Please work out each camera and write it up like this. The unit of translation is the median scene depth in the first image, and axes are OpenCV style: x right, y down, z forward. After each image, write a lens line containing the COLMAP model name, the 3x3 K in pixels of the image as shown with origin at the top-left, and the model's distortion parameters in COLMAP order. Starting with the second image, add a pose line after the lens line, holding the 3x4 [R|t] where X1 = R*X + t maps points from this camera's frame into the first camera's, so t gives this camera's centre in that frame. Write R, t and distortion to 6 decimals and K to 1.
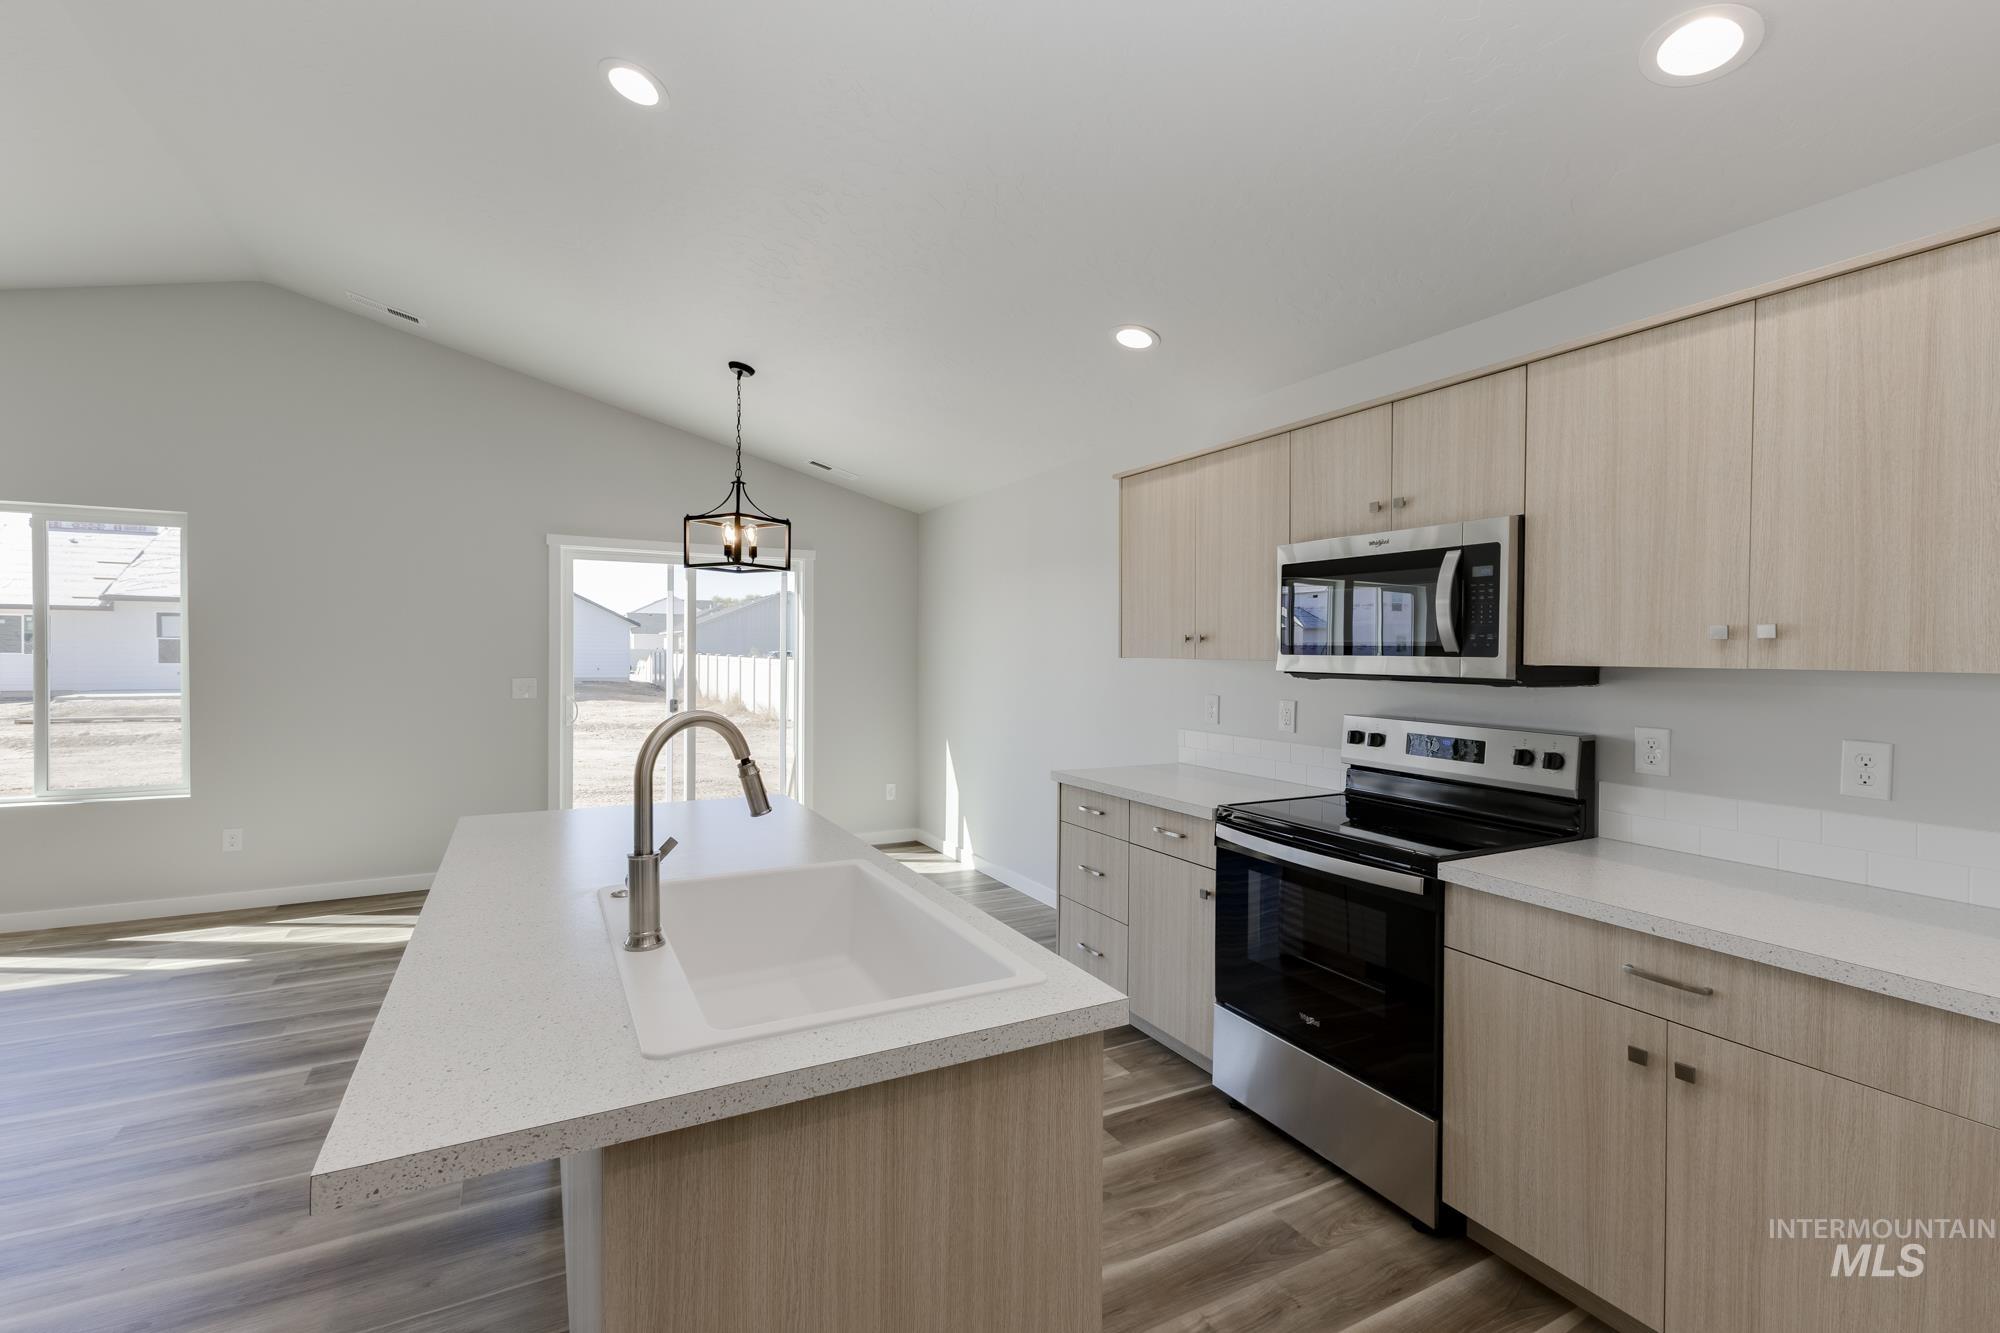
lens RADIAL K [[866.7, 0, 1001.0], [0, 866.7, 659.2], [0, 0, 1]] dist [0.006925, -0.000289]
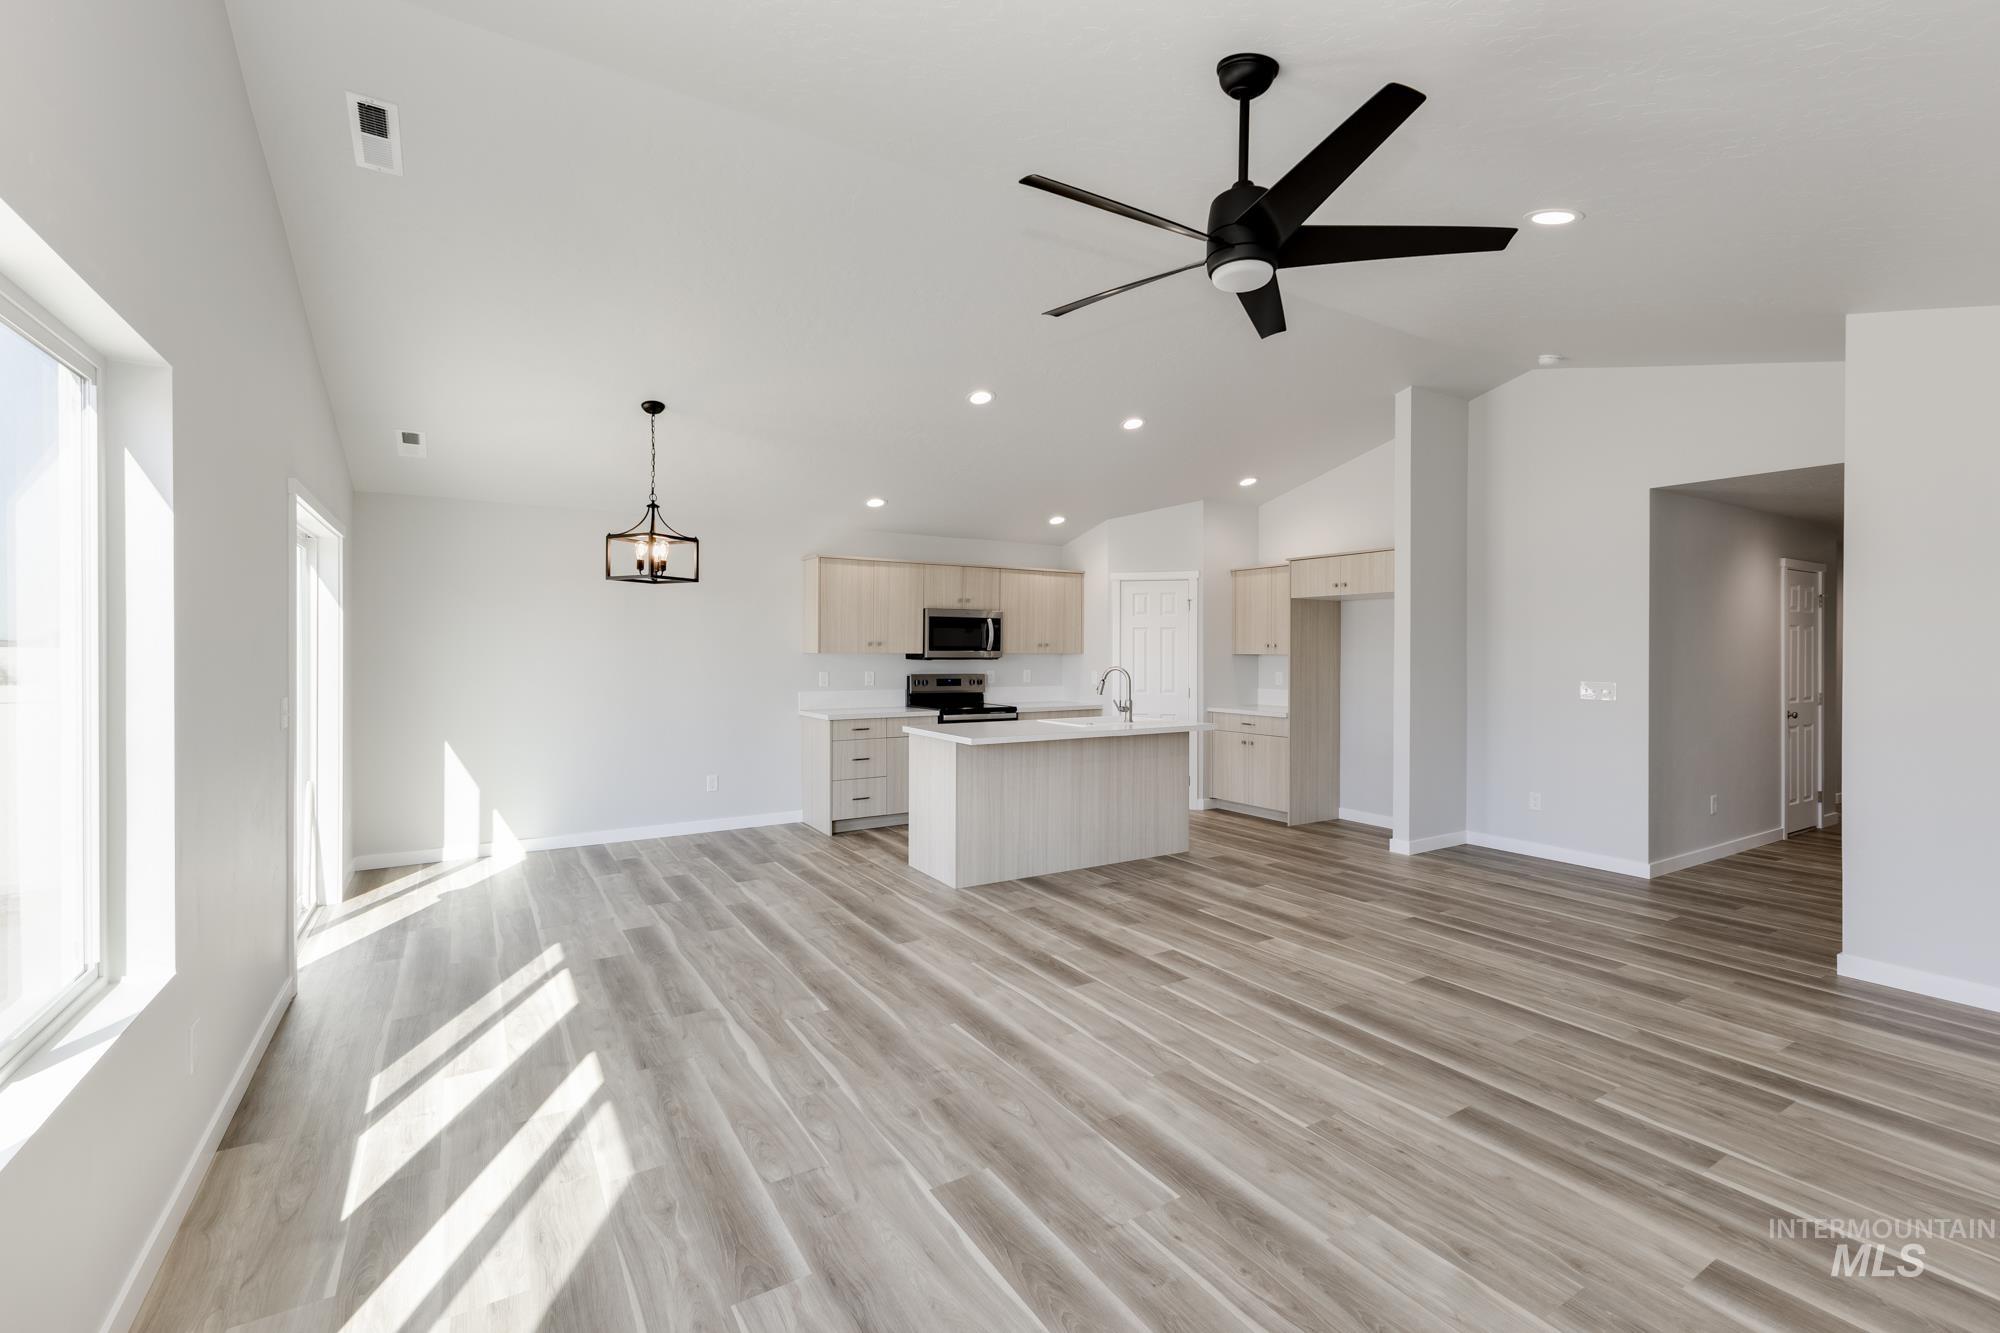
lens RADIAL K [[866.7, 0, 1001.0], [0, 866.7, 659.2], [0, 0, 1]] dist [0.006925, -0.000289]
pose [[-0.060104, -0.014712, 0.998084, -2.708292], [0.009594, 0.999837, 0.015315, -0.021630], [-0.998146, 0.010496, -0.059953, 1.115789]]
